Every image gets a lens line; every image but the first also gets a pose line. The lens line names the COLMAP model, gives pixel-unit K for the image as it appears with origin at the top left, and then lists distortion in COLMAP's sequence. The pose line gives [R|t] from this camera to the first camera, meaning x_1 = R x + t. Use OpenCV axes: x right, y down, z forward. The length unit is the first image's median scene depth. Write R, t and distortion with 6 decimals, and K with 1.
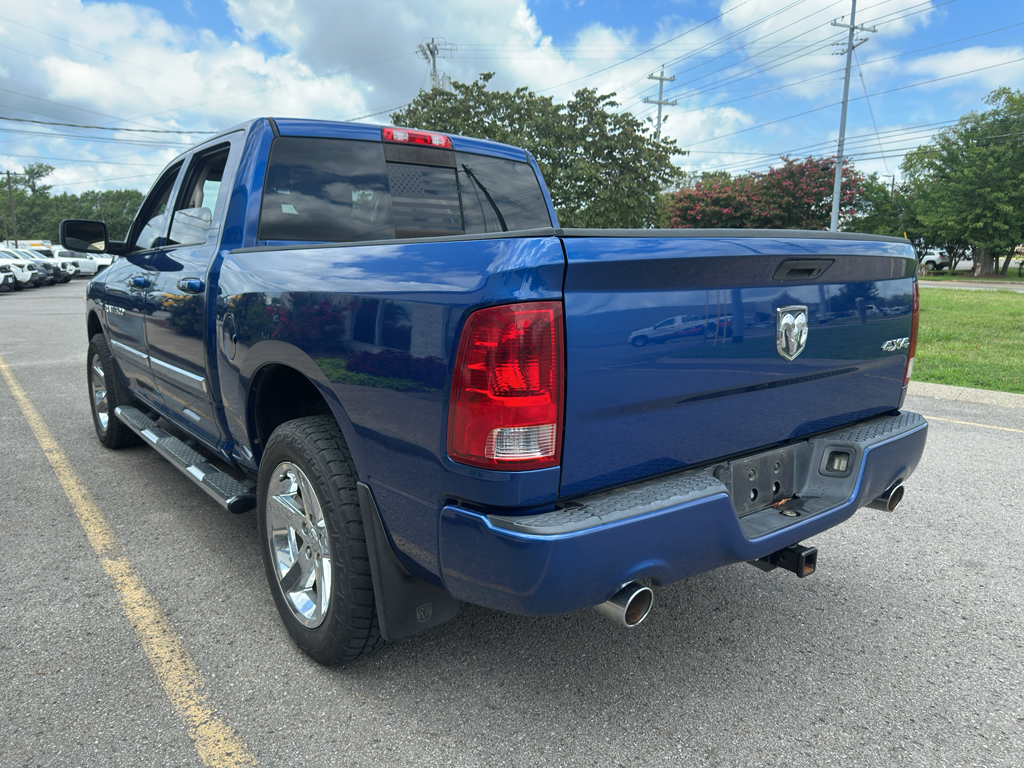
lens RADIAL K [[733.5, 0, 523.7], [0, 733.5, 405.2], [0, 0, 1]] dist [0.102024, -0.143725]
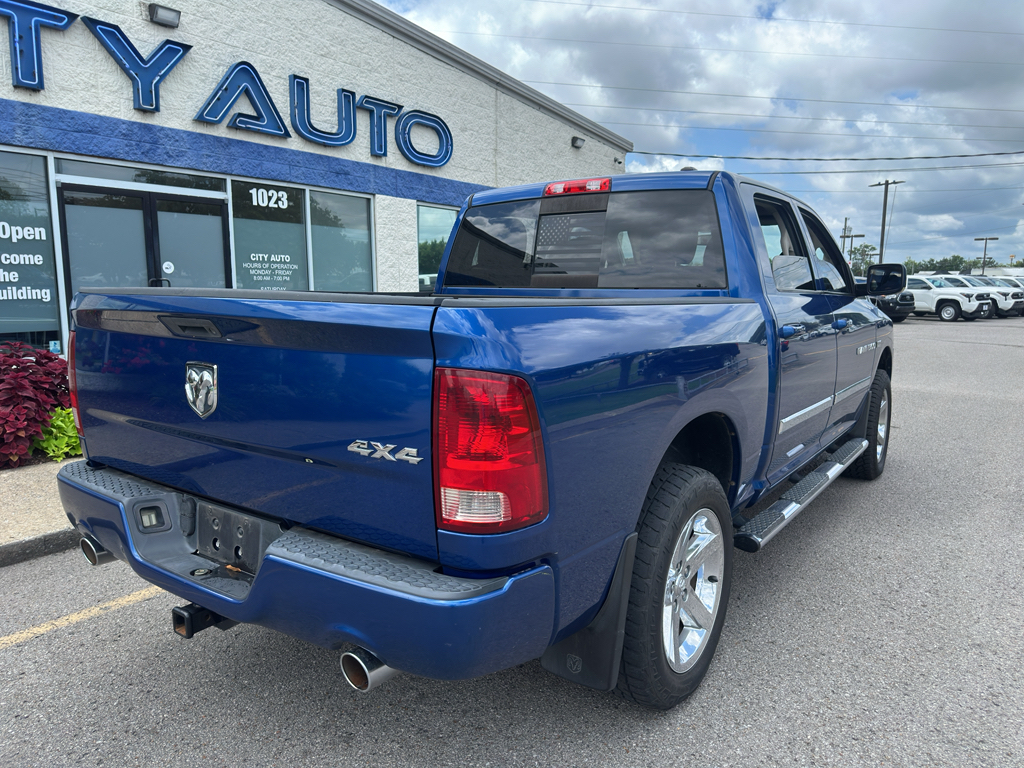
lens RADIAL K [[737.6, 0, 508.8], [0, 737.6, 386.5], [0, 0, 1]] dist [0.067440, -0.085612]
pose [[0.283935, 0.136894, -0.949021, 1.049496], [-0.192400, 0.977760, 0.083476, -0.194172], [0.939342, 0.158890, 0.303959, 0.796501]]
